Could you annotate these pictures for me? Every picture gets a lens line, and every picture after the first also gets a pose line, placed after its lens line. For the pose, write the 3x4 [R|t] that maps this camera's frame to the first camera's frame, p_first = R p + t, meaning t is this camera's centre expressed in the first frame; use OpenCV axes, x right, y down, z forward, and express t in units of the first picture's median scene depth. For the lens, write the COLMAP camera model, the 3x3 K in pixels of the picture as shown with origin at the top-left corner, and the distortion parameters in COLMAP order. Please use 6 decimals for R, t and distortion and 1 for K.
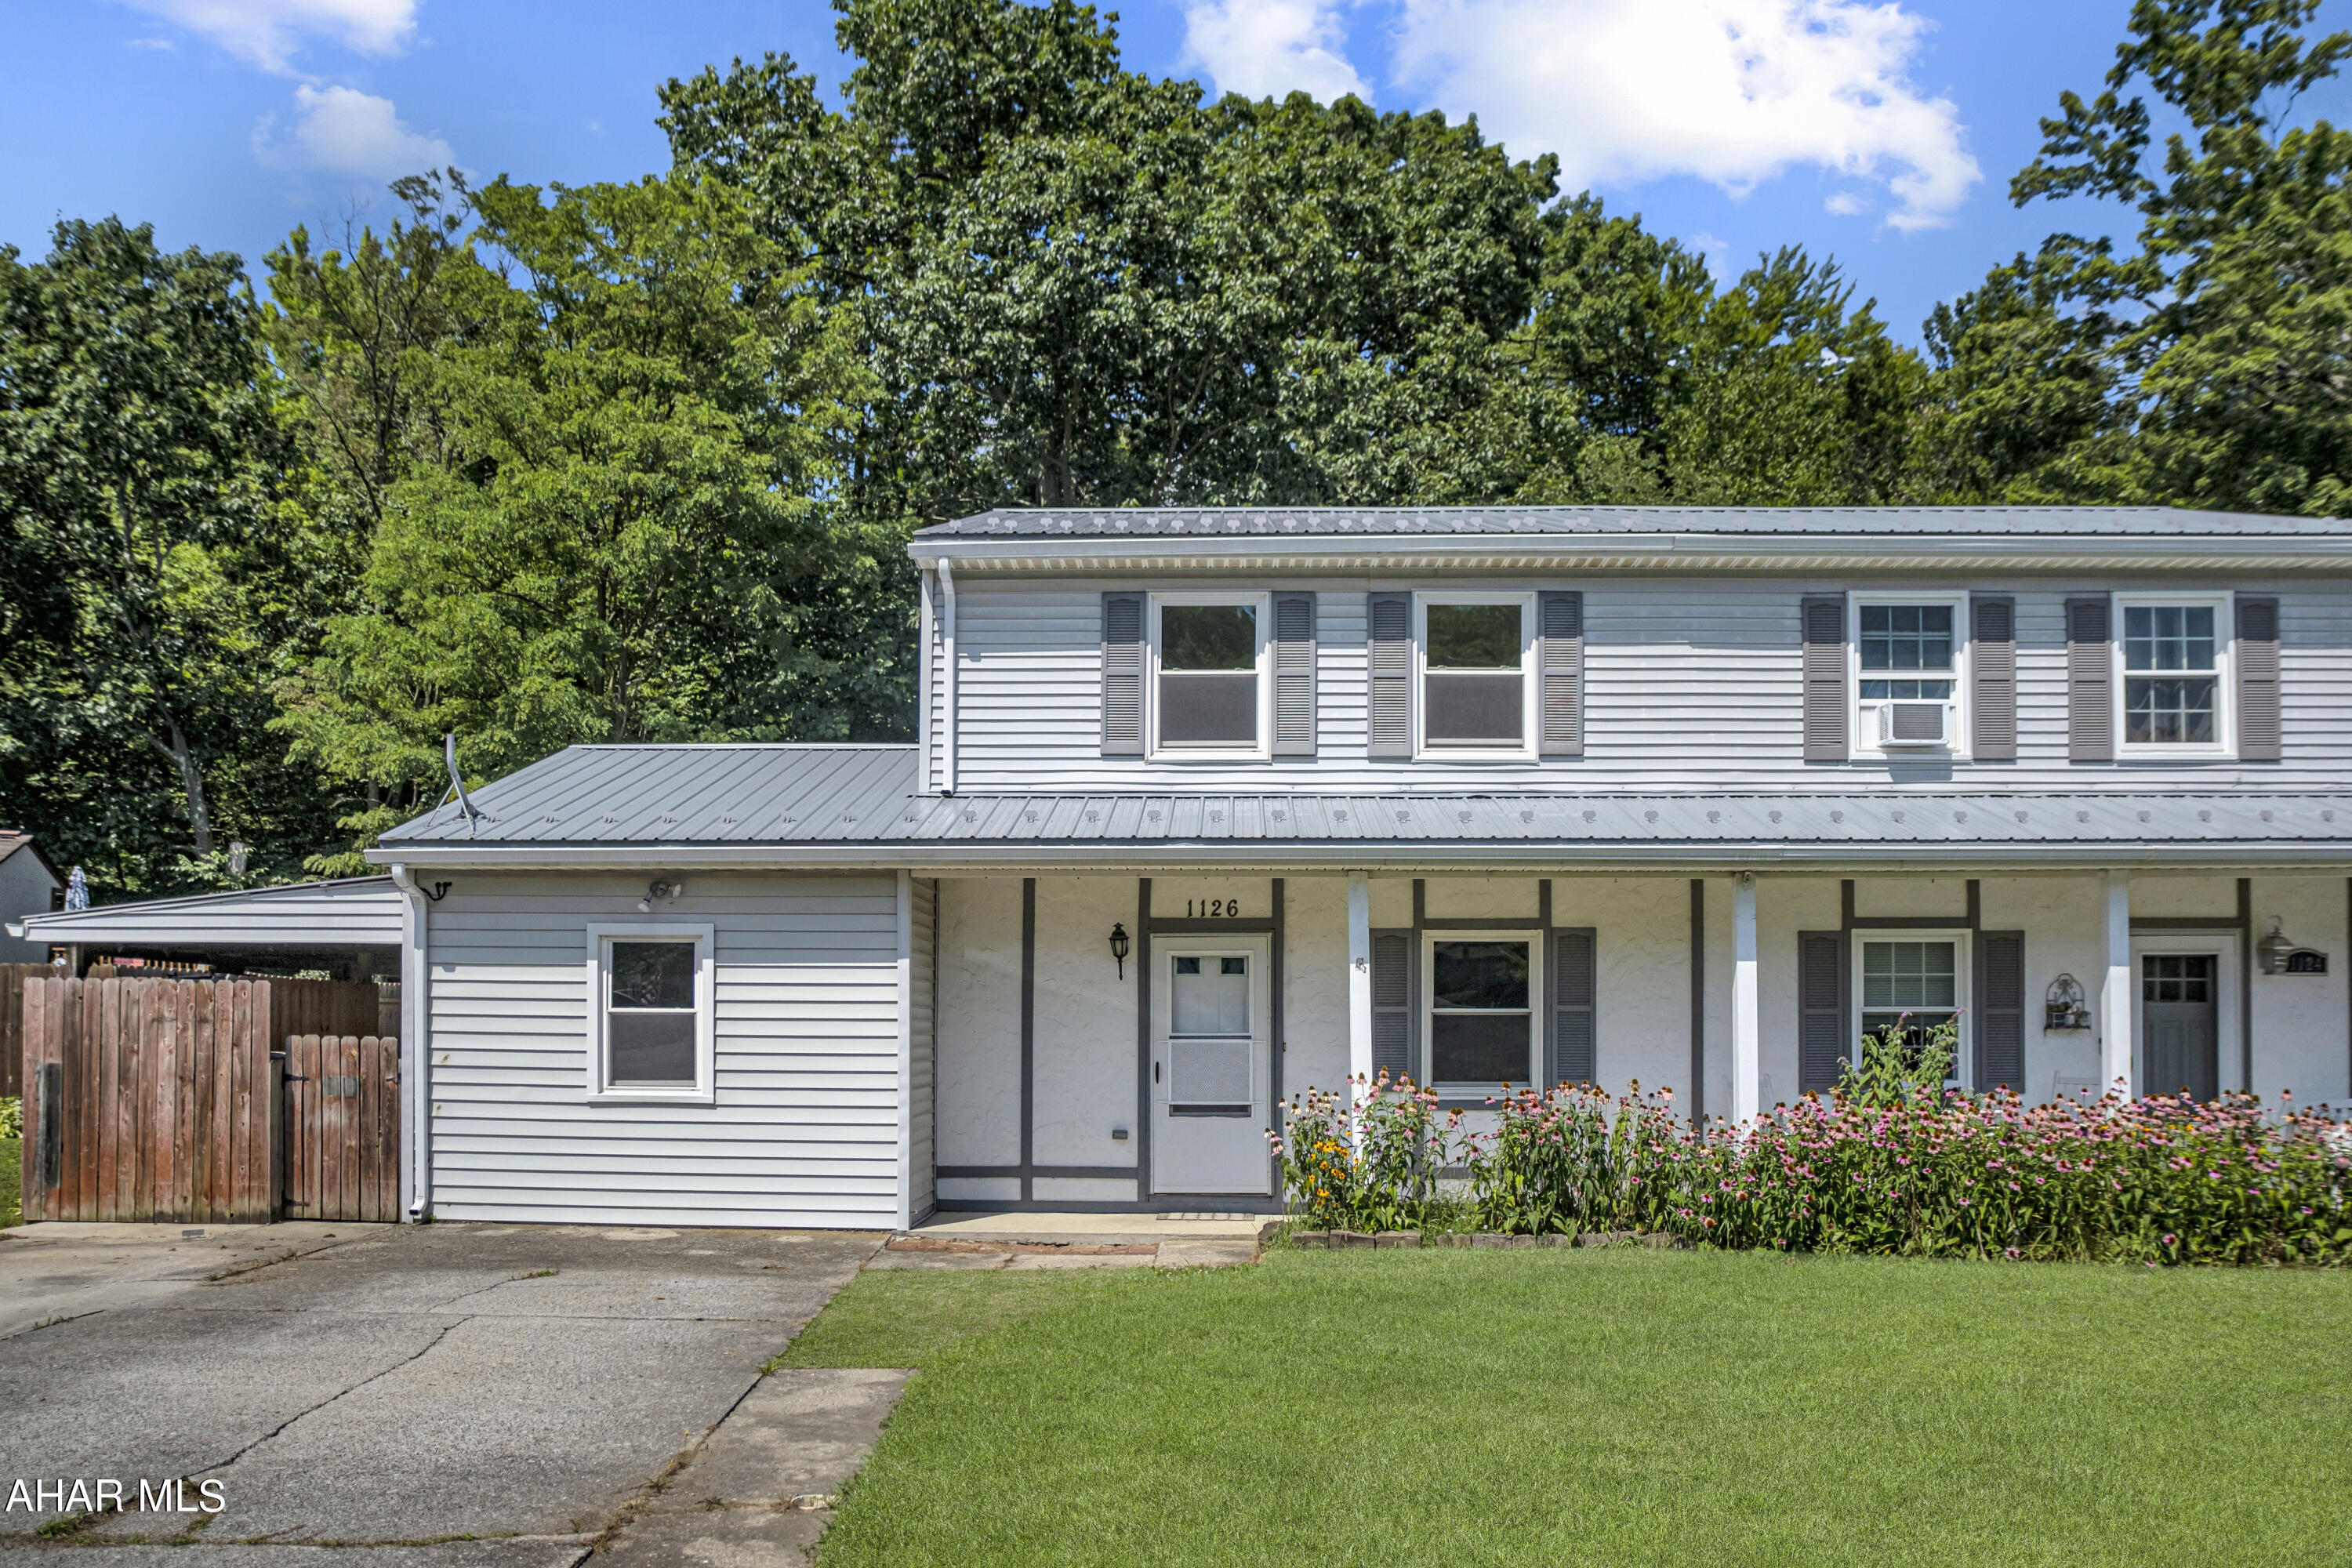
lens RADIAL K [[1717.0, 0, 1176.0], [0, 1717.0, 784.0], [0, 0, 1]] dist [-0.079908, 0.052803]
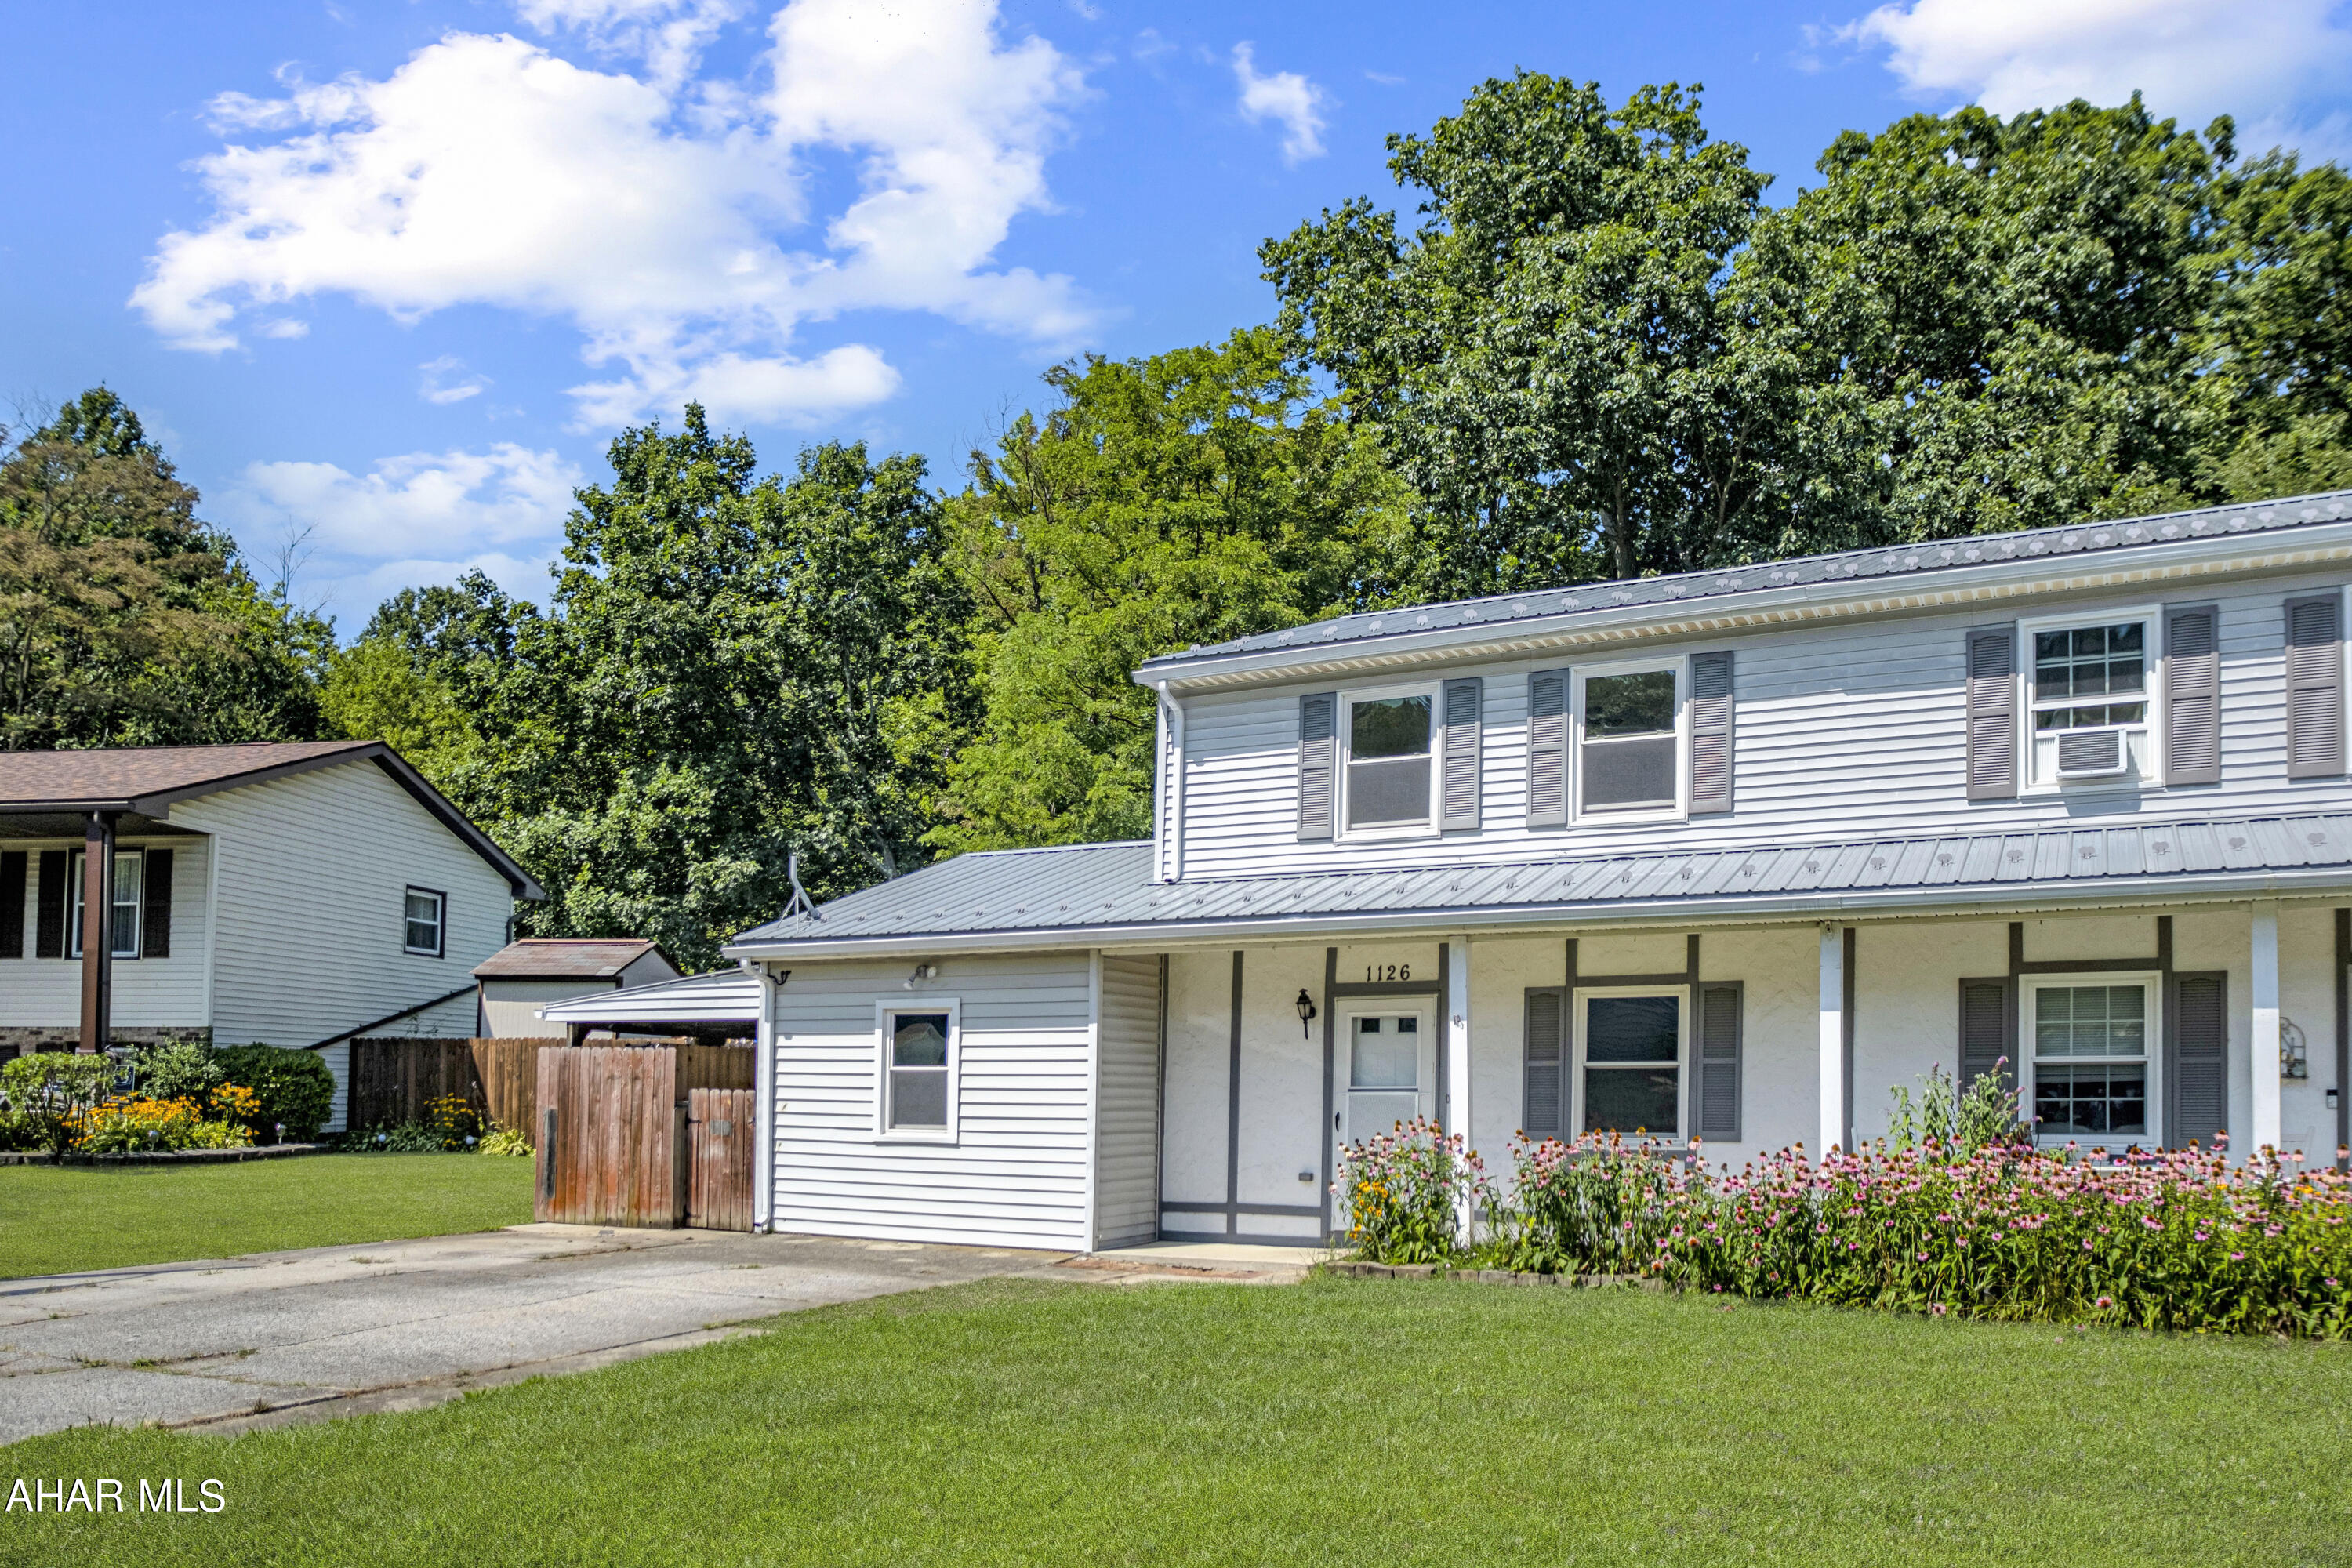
lens RADIAL K [[1650.6, 0, 1176.0], [0, 1650.6, 784.0], [0, 0, 1]] dist [-0.078928, 0.043735]
pose [[0.908728, -0.075366, -0.410529, 0.337063], [0.057406, 0.996784, -0.055919, 0.002504], [0.413423, 0.027248, 0.910131, -0.024884]]
